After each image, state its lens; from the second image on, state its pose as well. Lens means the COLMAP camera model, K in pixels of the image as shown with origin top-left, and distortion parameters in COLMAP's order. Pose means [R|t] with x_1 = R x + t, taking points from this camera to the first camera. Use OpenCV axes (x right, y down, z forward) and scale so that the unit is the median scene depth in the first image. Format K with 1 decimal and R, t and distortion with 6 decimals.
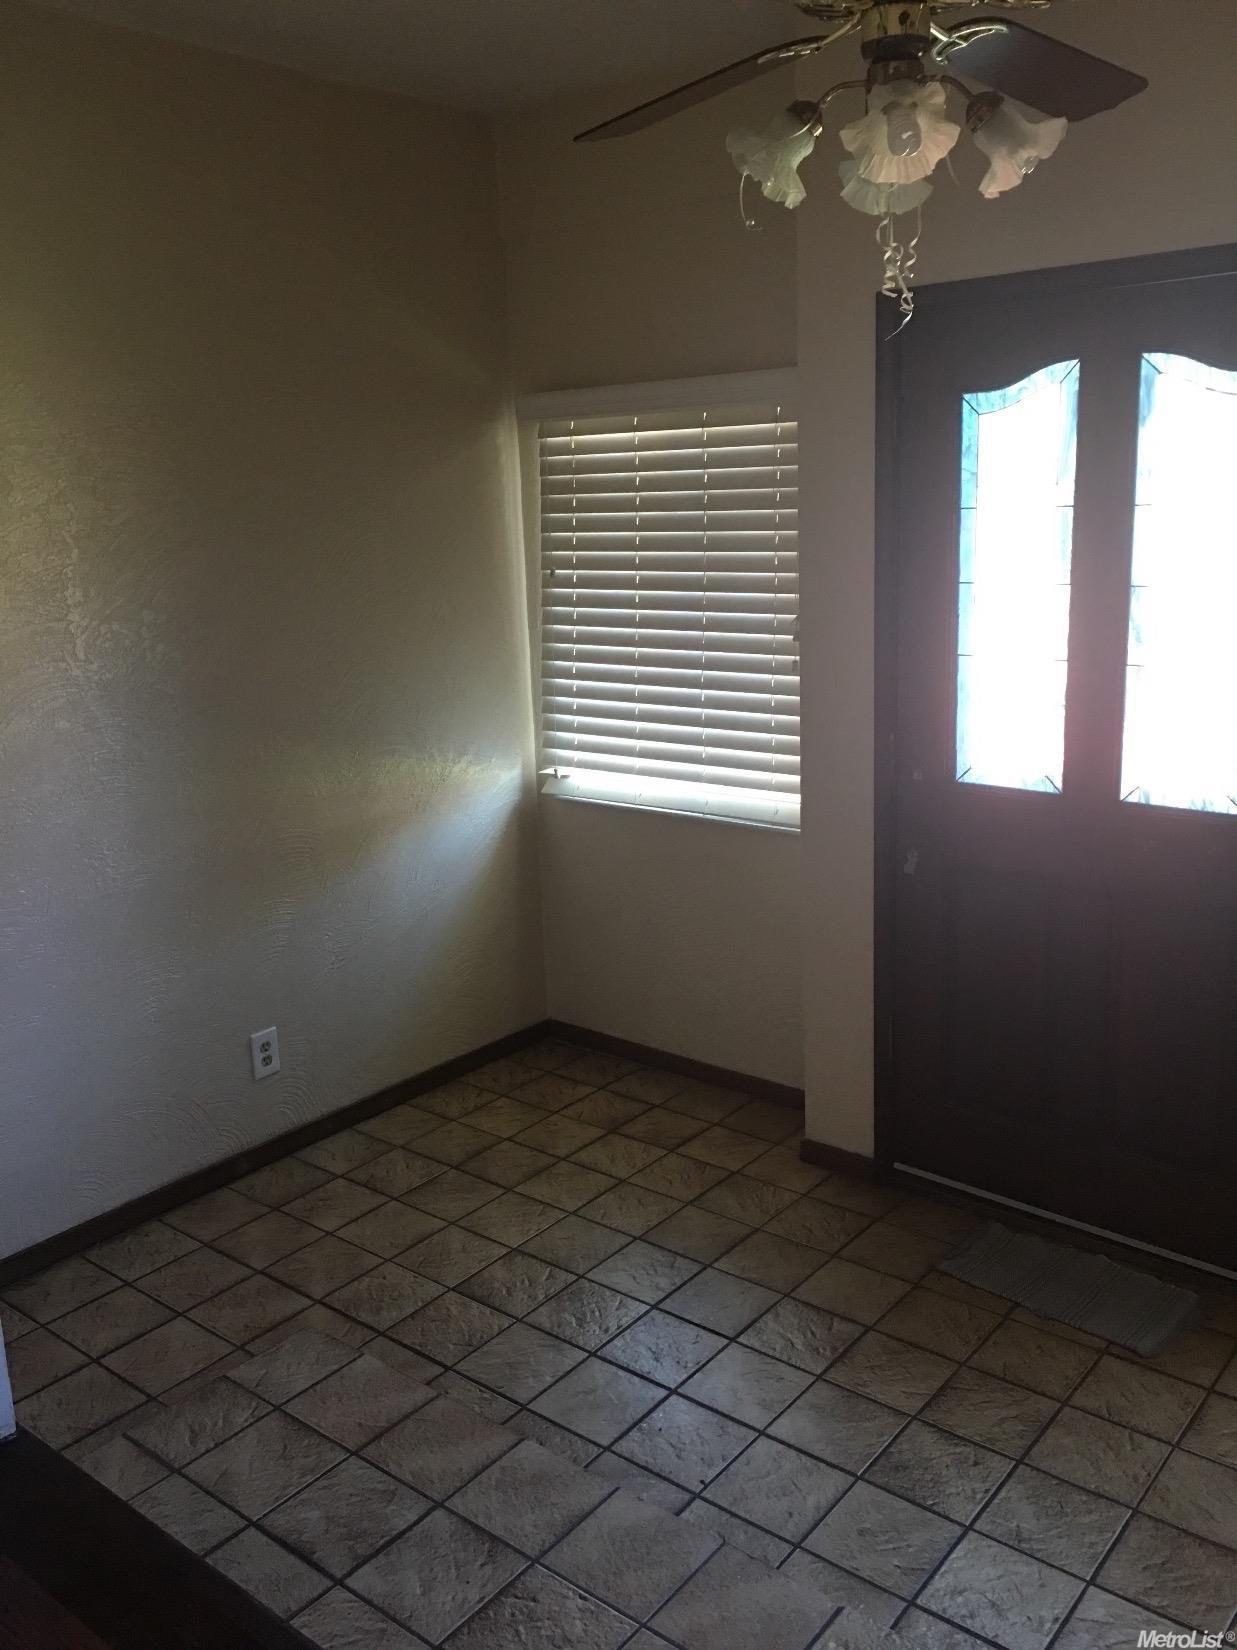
lens RADIAL K [[1403.3, 0, 618.5], [0, 1403.3, 824.0], [0, 0, 1]] dist [0.077787, -0.104930]
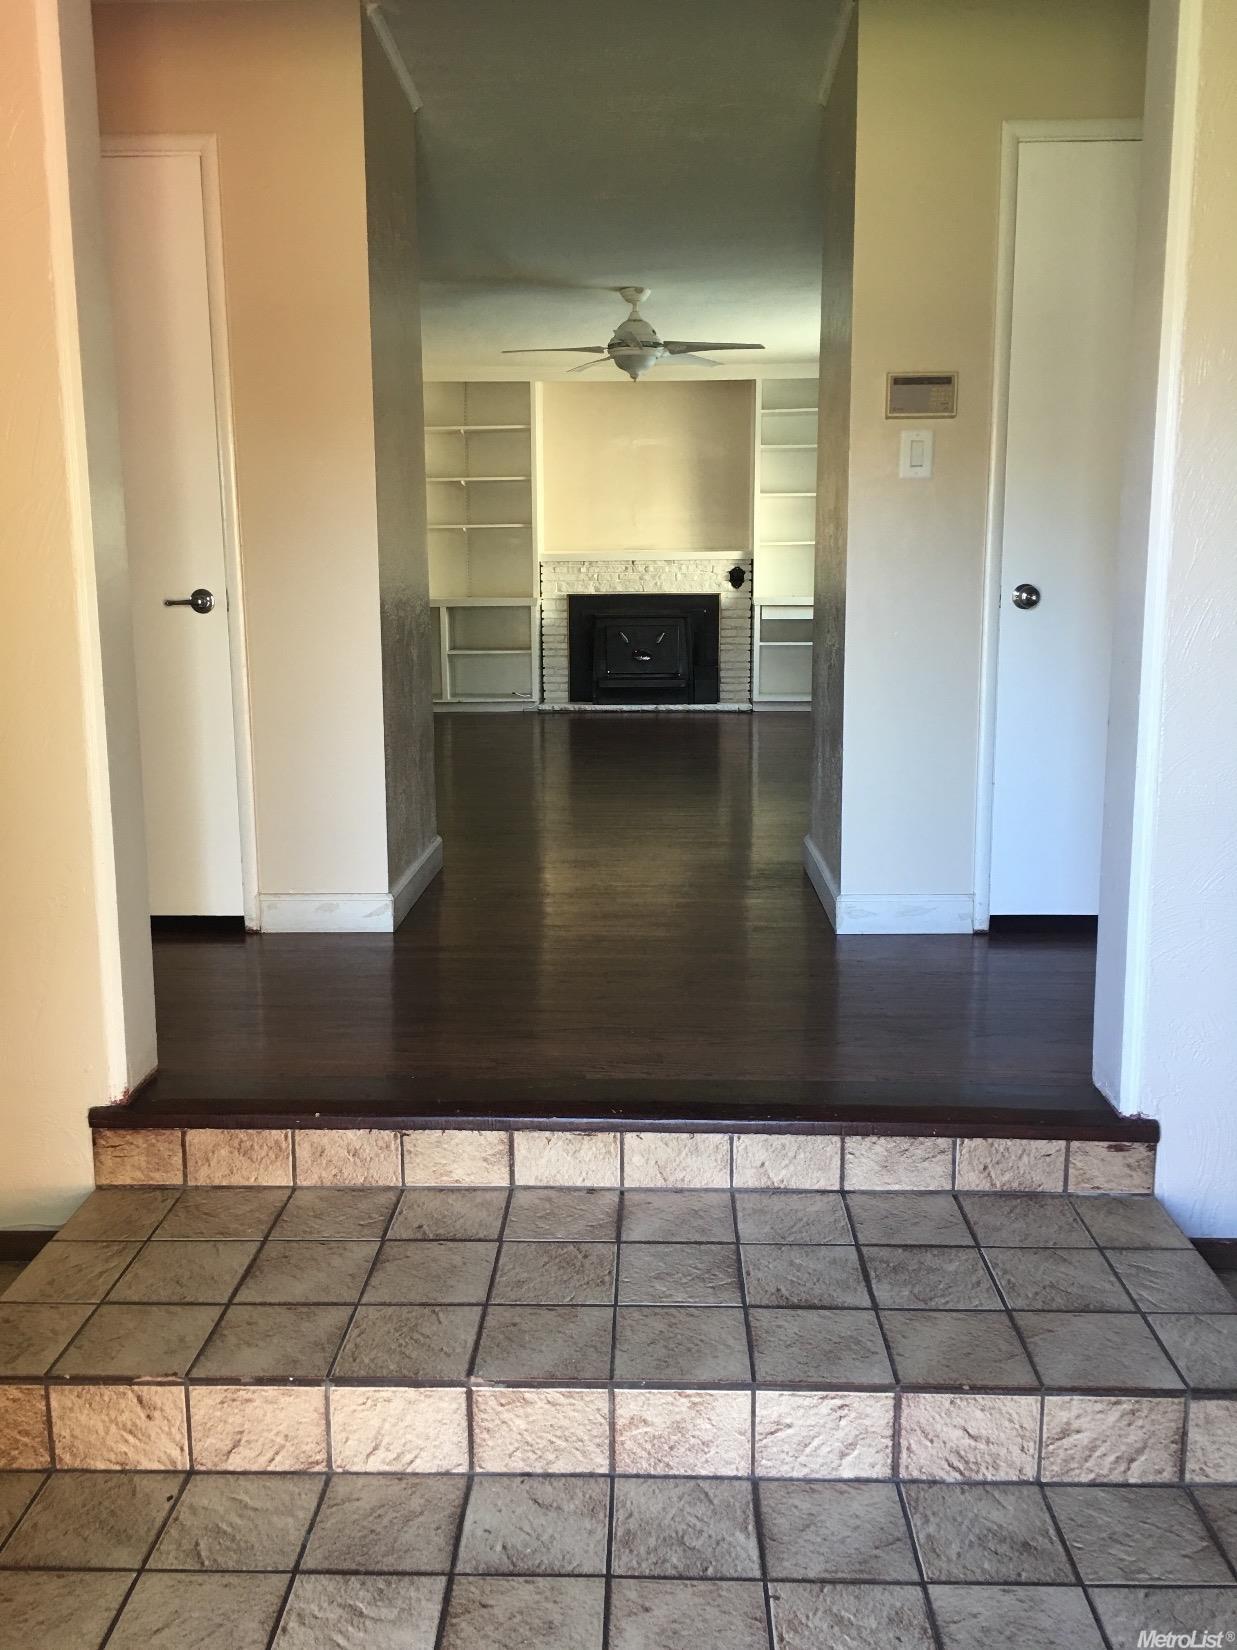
lens RADIAL K [[1403.3, 0, 618.6], [0, 1403.3, 823.1], [0, 0, 1]] dist [0.077787, -0.104930]
pose [[-0.797748, 0.147664, -0.584631, 0.555275], [-0.105410, 0.920472, 0.376324, -0.189320], [0.593706, 0.361837, -0.718740, 1.510657]]
